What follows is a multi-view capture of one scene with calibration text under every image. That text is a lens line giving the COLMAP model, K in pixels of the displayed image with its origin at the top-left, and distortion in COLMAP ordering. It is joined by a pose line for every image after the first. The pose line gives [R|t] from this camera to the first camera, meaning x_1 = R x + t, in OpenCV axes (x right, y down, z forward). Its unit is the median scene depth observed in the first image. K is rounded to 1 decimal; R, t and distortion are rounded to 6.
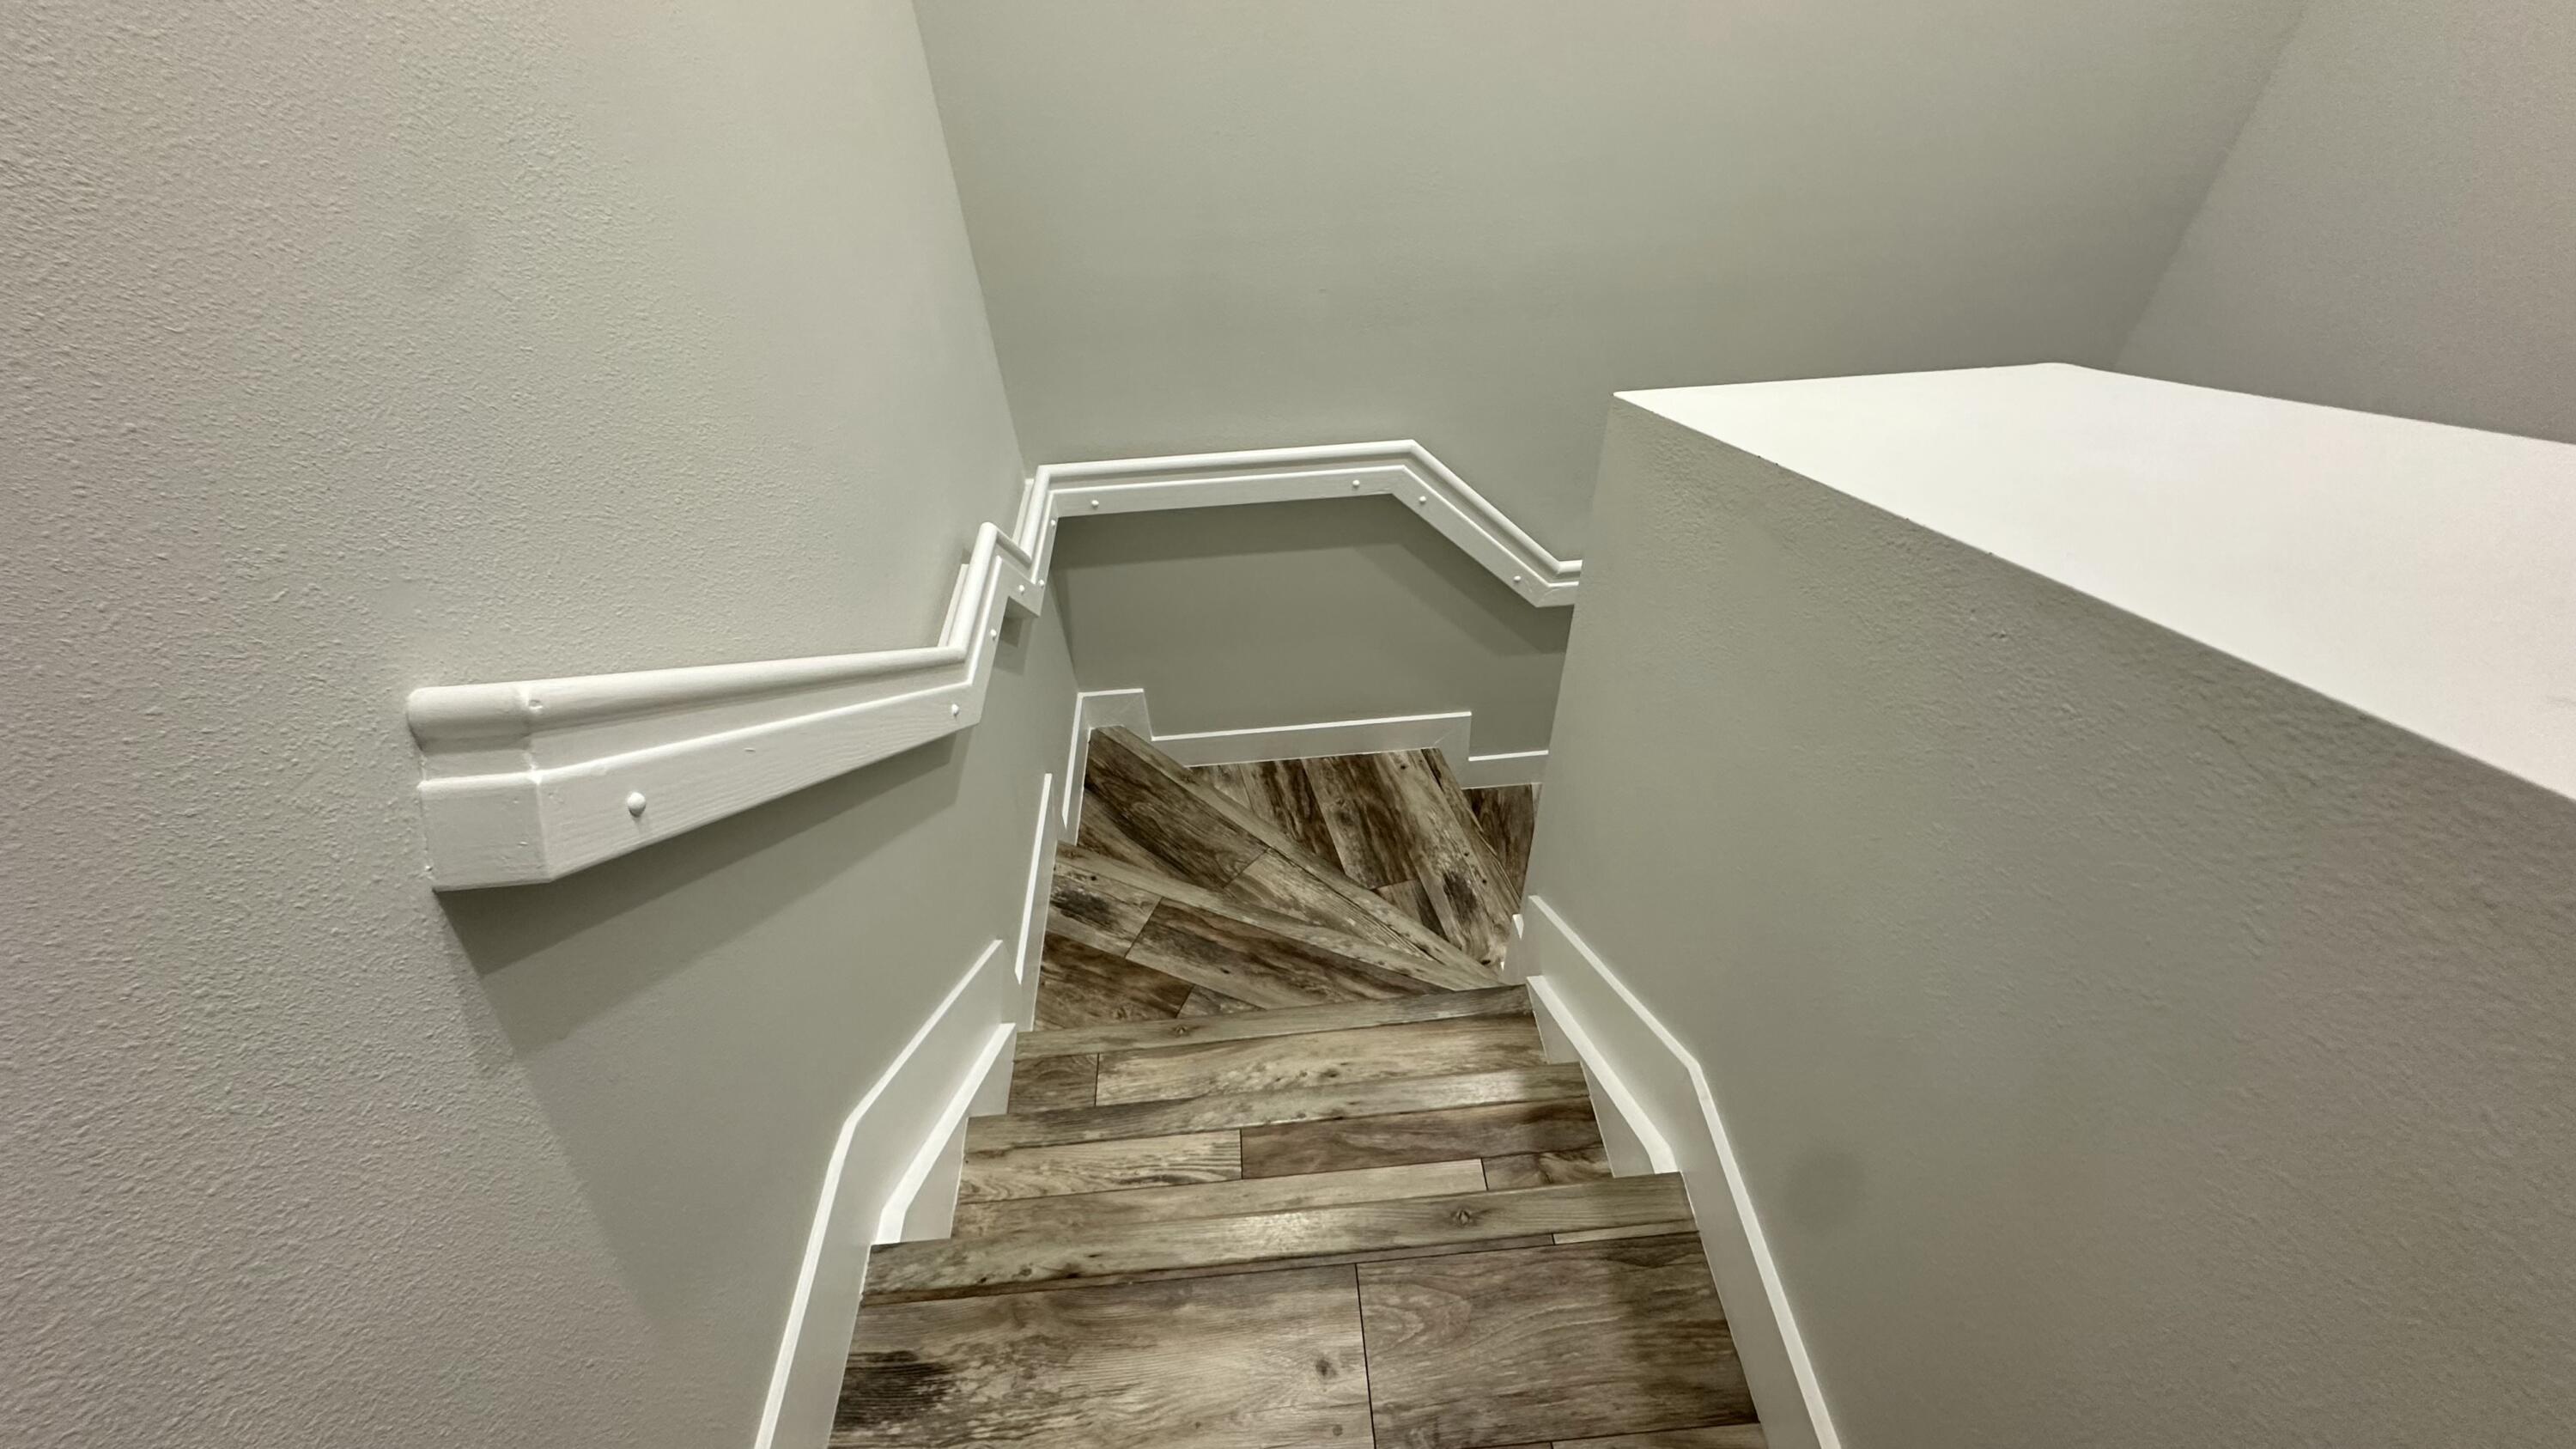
lens RADIAL K [[1027.1, 0, 1298.4], [0, 1027.1, 726.2], [0, 0, 1]] dist [-0.004438, 0.000603]
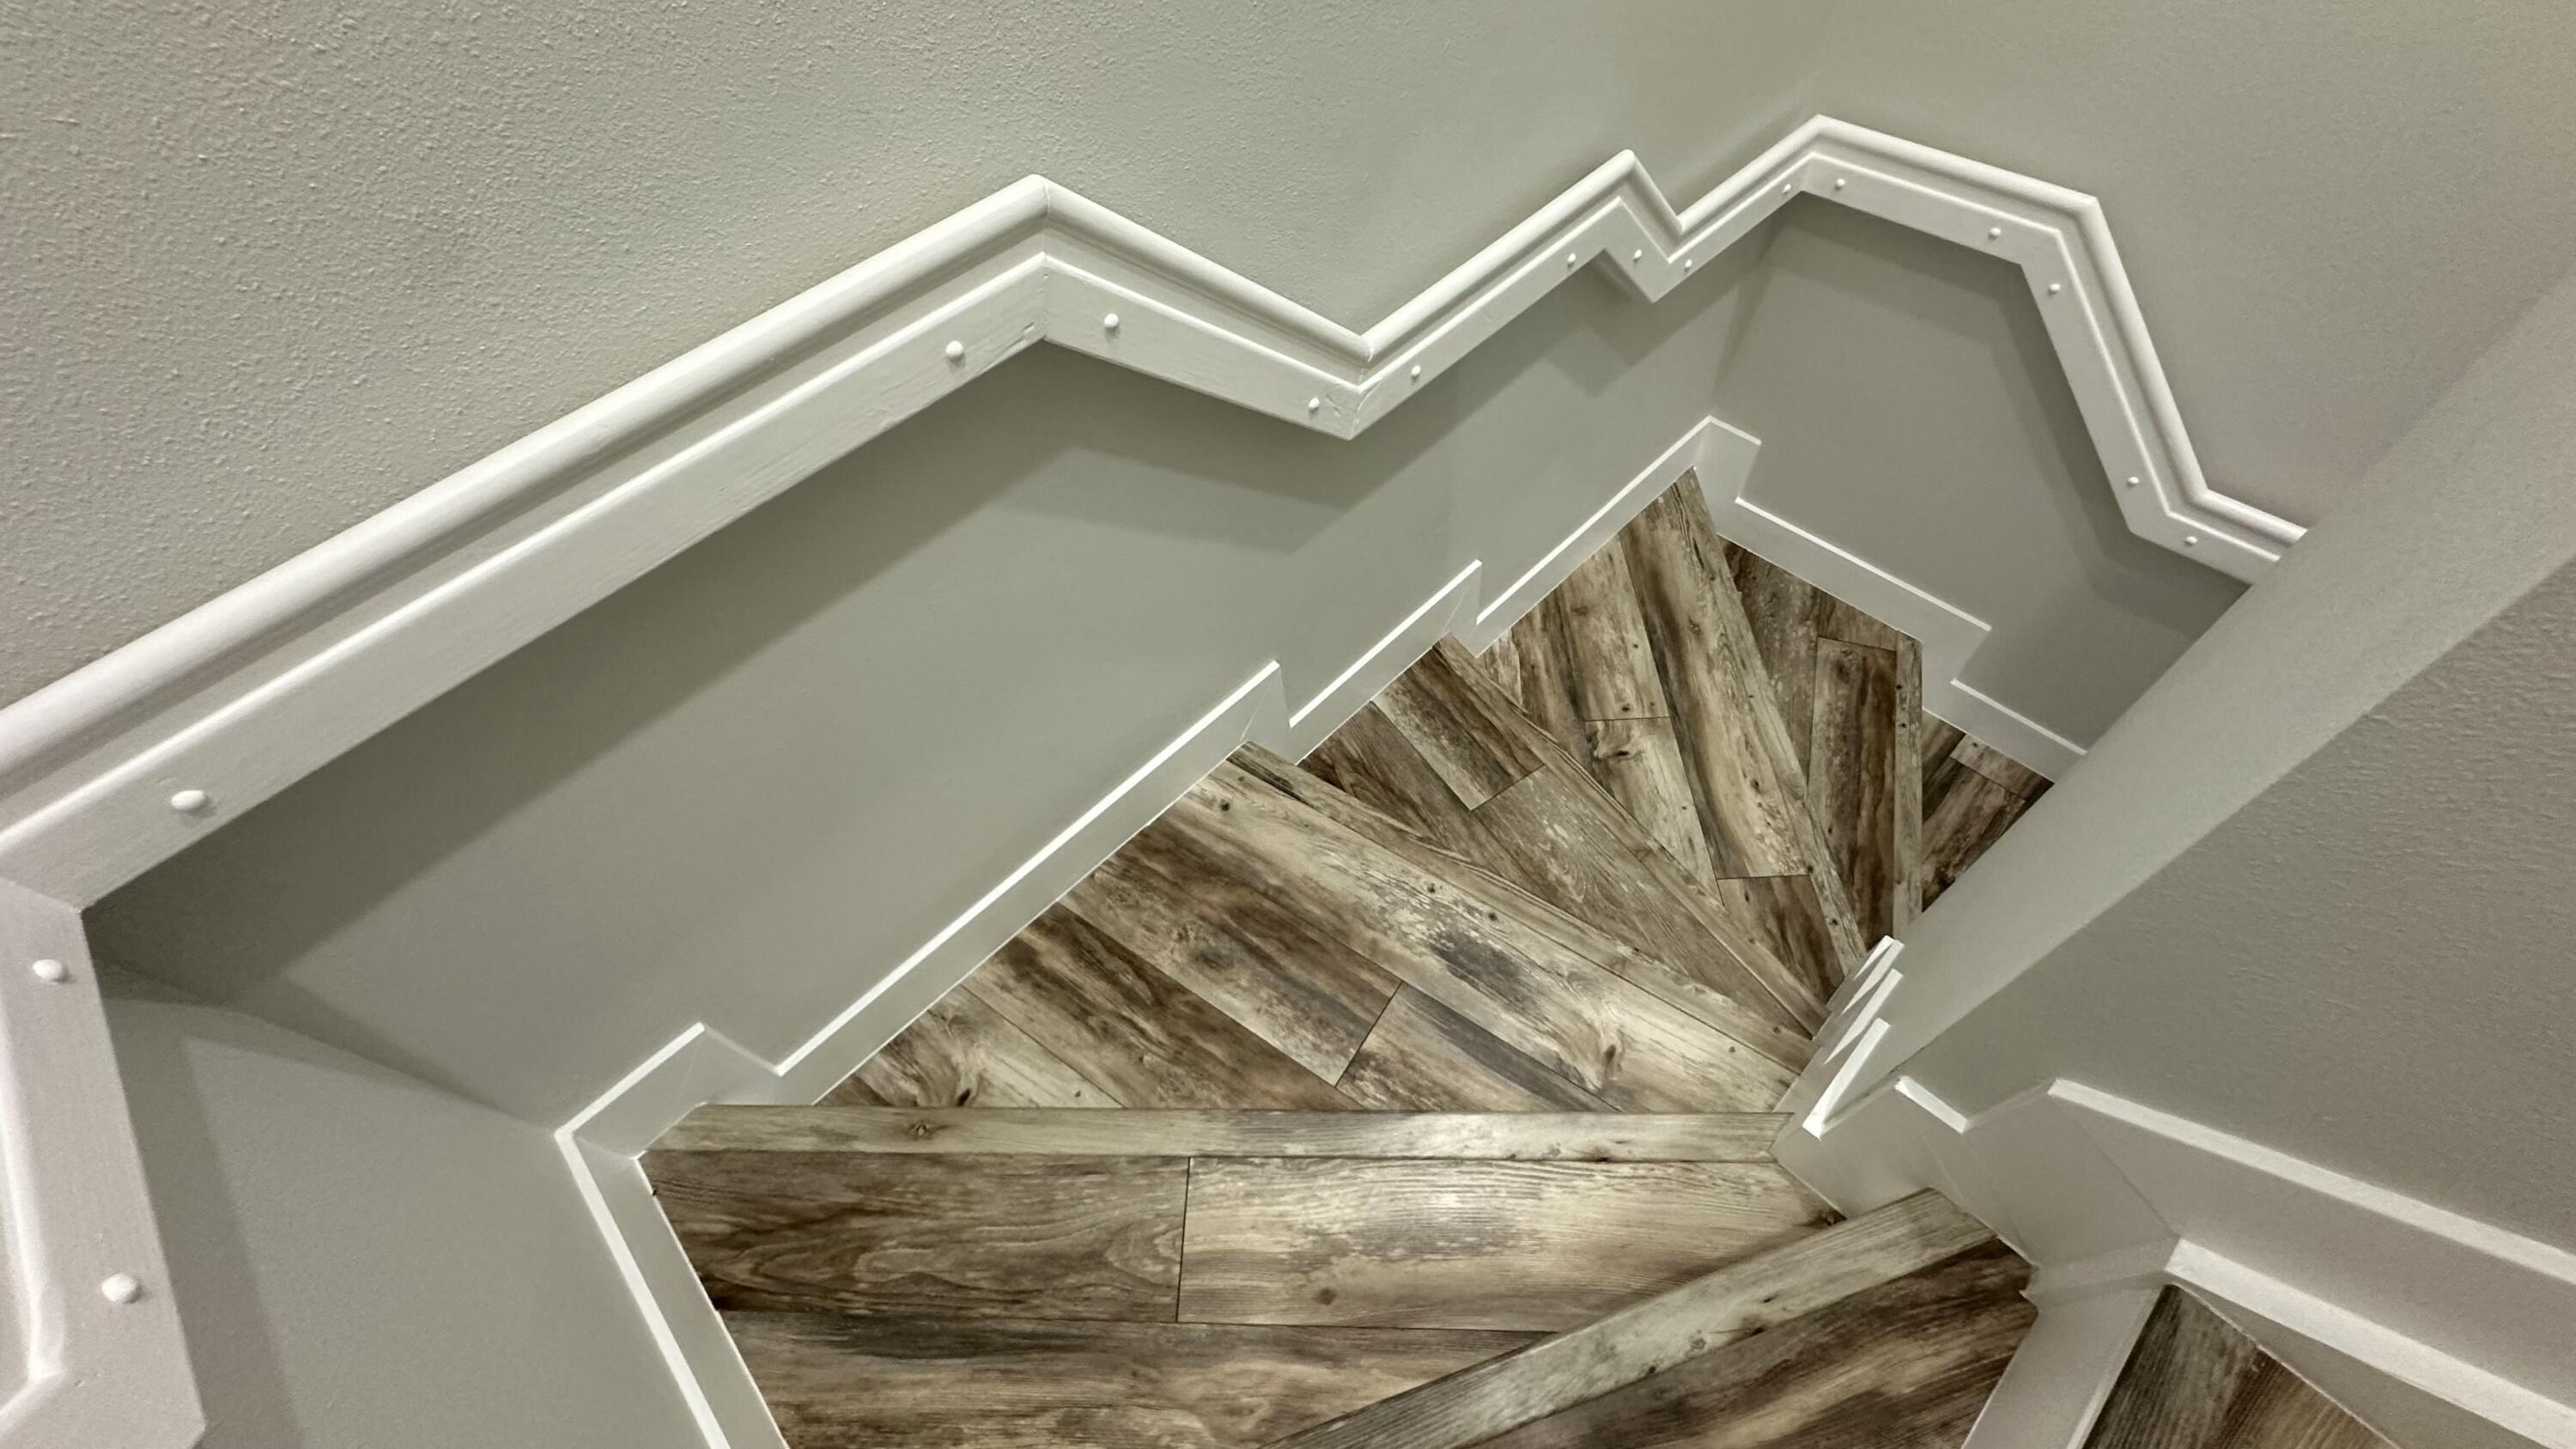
lens RADIAL K [[1027.1, 0, 1289.7], [0, 1027.1, 720.4], [0, 0, 1]] dist [-0.004438, 0.000603]
pose [[0.763970, -0.542465, 0.349403, -0.045695], [0.477301, 0.839482, 0.259717, -0.142528], [-0.434205, -0.031645, 0.900258, 0.534829]]
